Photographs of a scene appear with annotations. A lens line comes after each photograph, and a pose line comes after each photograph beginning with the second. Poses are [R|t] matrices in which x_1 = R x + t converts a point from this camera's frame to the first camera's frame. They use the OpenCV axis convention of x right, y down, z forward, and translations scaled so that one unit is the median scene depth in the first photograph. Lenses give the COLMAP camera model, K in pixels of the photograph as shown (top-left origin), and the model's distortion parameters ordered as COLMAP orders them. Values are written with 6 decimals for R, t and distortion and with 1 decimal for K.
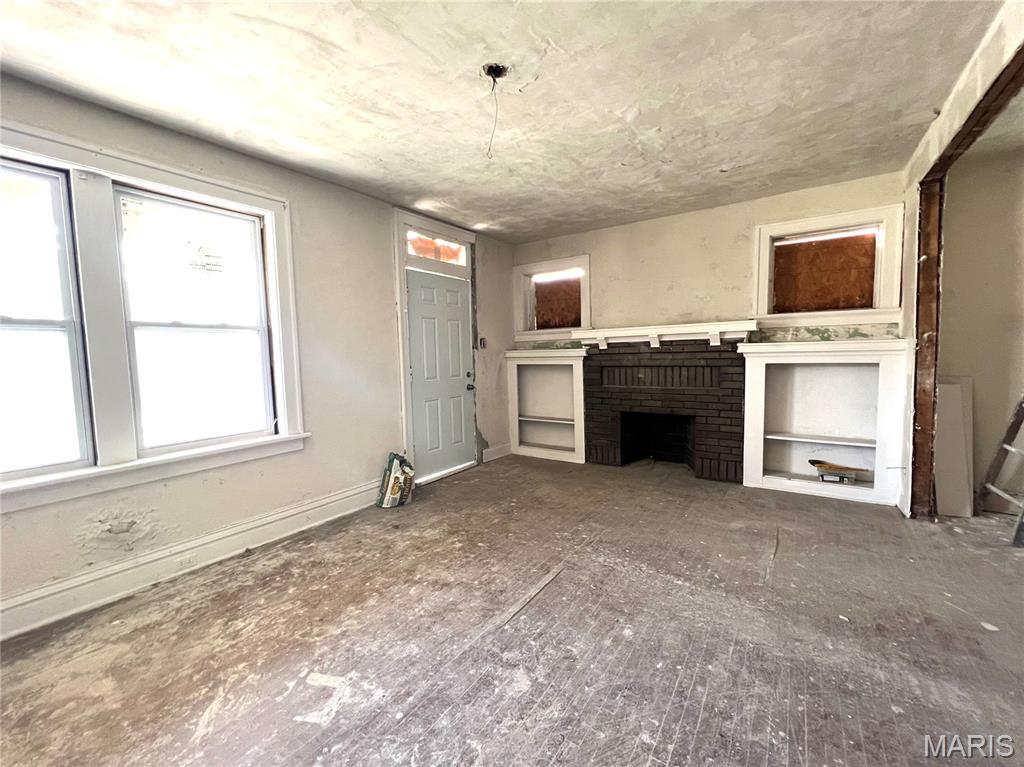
lens RADIAL K [[429.4, 0, 510.2], [0, 429.4, 385.5], [0, 0, 1]] dist [-0.002373, 0.000248]
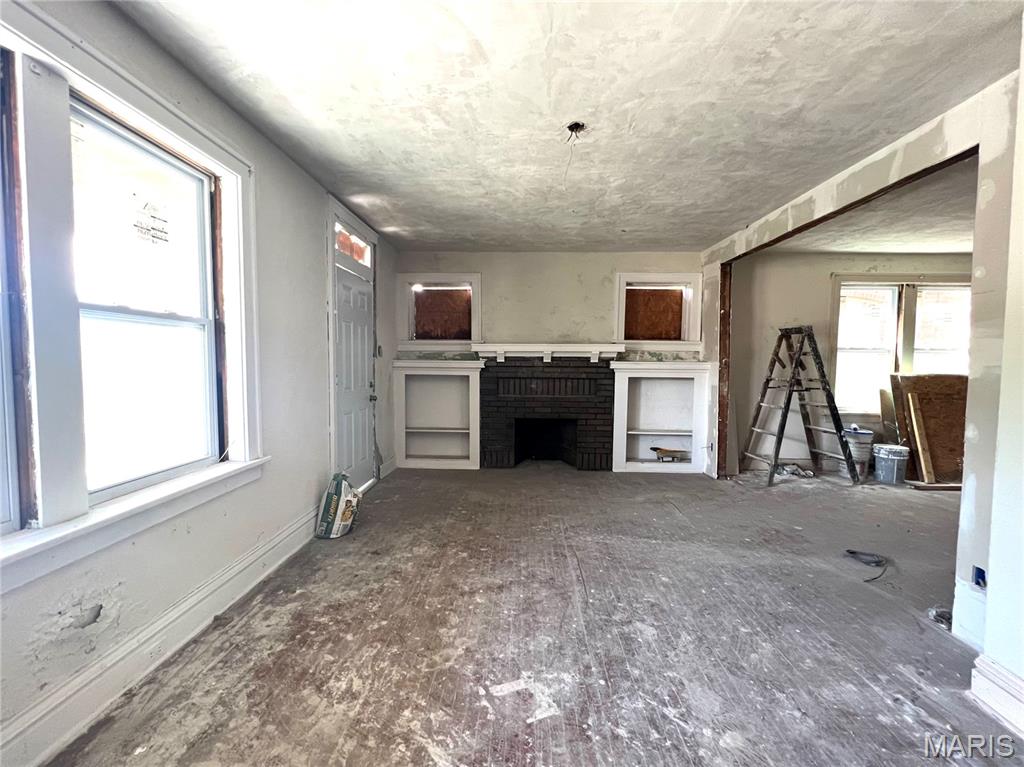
lens RADIAL K [[440.7, 0, 510.1], [0, 440.7, 385.4], [0, 0, 1]] dist [-0.002108, 0.000013]
pose [[0.842001, 0.002717, 0.539469, -0.455091], [0.011444, 0.999672, -0.022896, 0.001712], [-0.539355, 0.025452, 0.841694, 0.051870]]
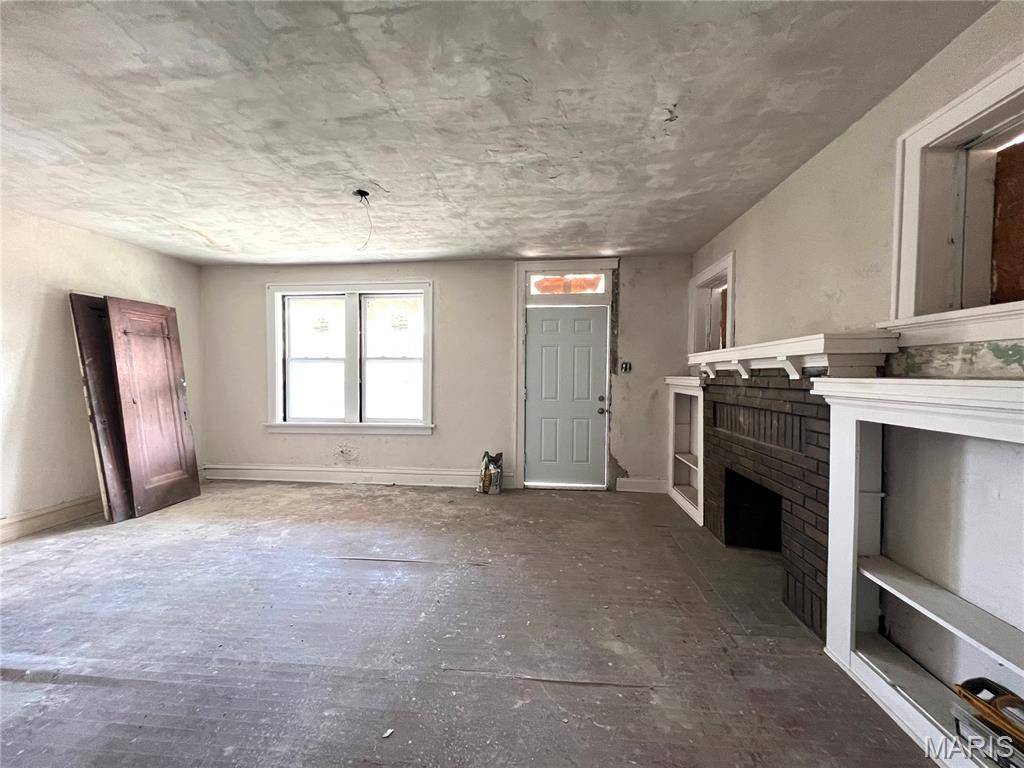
lens RADIAL K [[410.8, 0, 510.1], [0, 410.8, 386.5], [0, 0, 1]] dist [-0.002212, 0.000525]
pose [[0.484252, 0.053608, -0.873285, 0.824048], [-0.084279, 0.996338, 0.014428, -0.063752], [0.870860, 0.066613, 0.486997, 0.430389]]
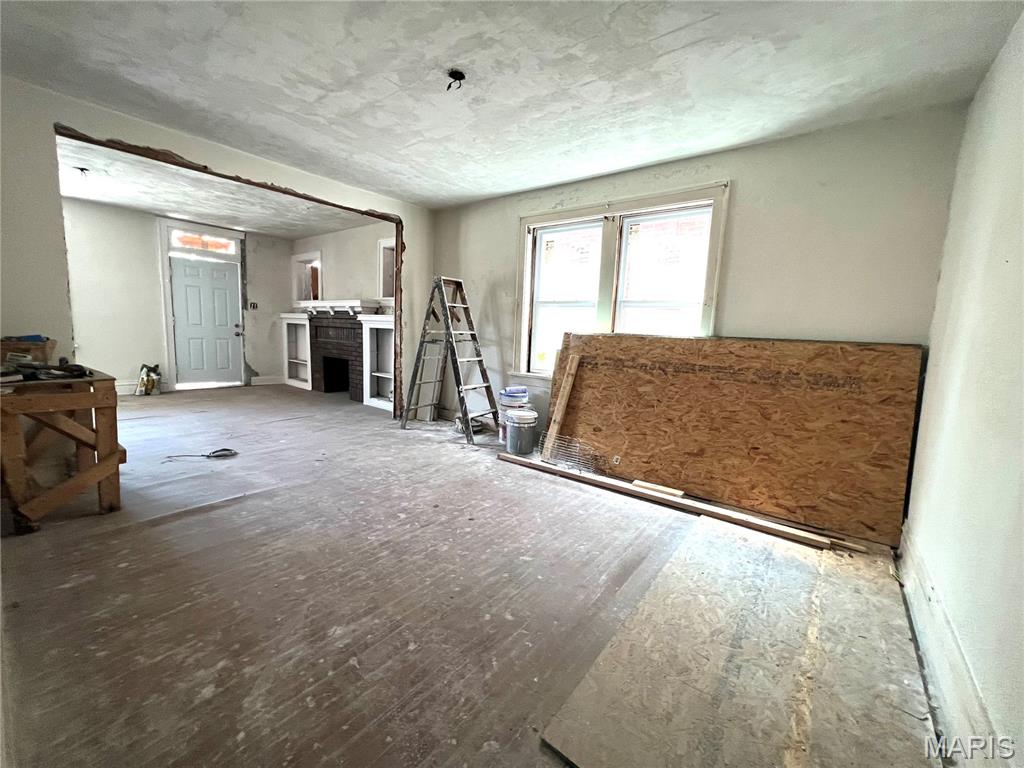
lens RADIAL K [[410.8, 0, 510.1], [0, 410.8, 386.5], [0, 0, 1]] dist [-0.002212, 0.000525]
pose [[0.995103, 0.078822, -0.059642, 1.251309], [-0.075309, 0.995412, 0.059022, 0.038630], [0.064020, -0.054242, 0.996473, -0.525570]]
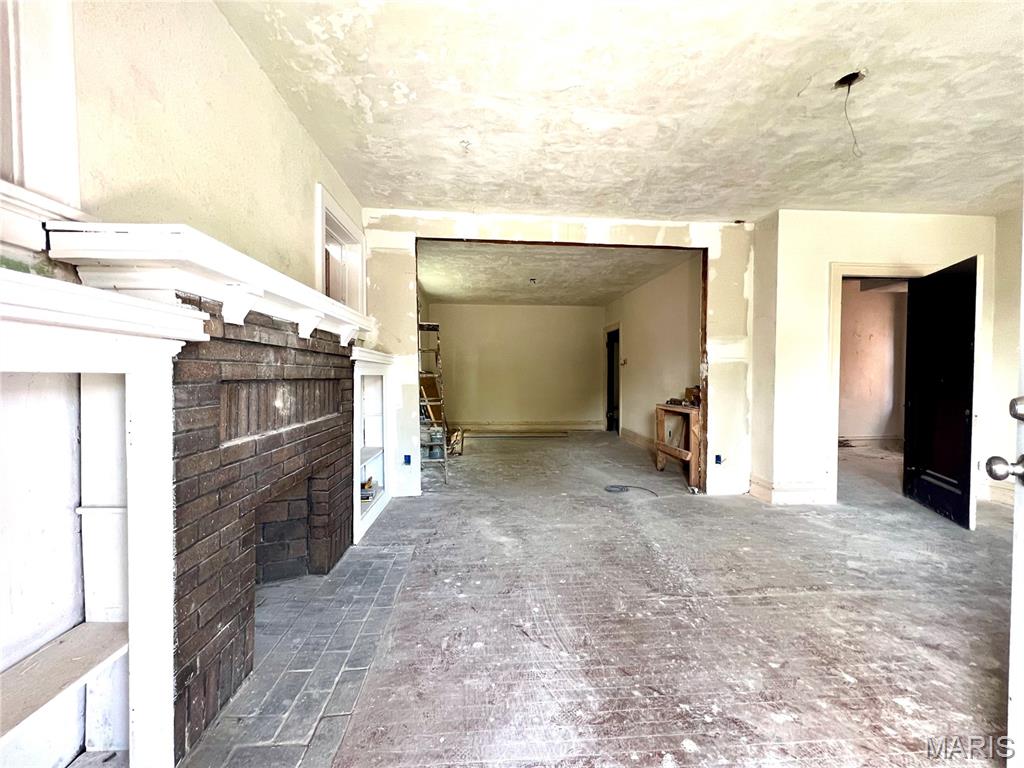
lens RADIAL K [[410.8, 0, 510.1], [0, 410.8, 386.5], [0, 0, 1]] dist [-0.002212, 0.000525]
pose [[-0.618462, 0.004130, 0.785804, -0.167284], [0.075129, 0.995716, 0.053896, -0.051579], [-0.782215, 0.092370, -0.616123, 1.270477]]
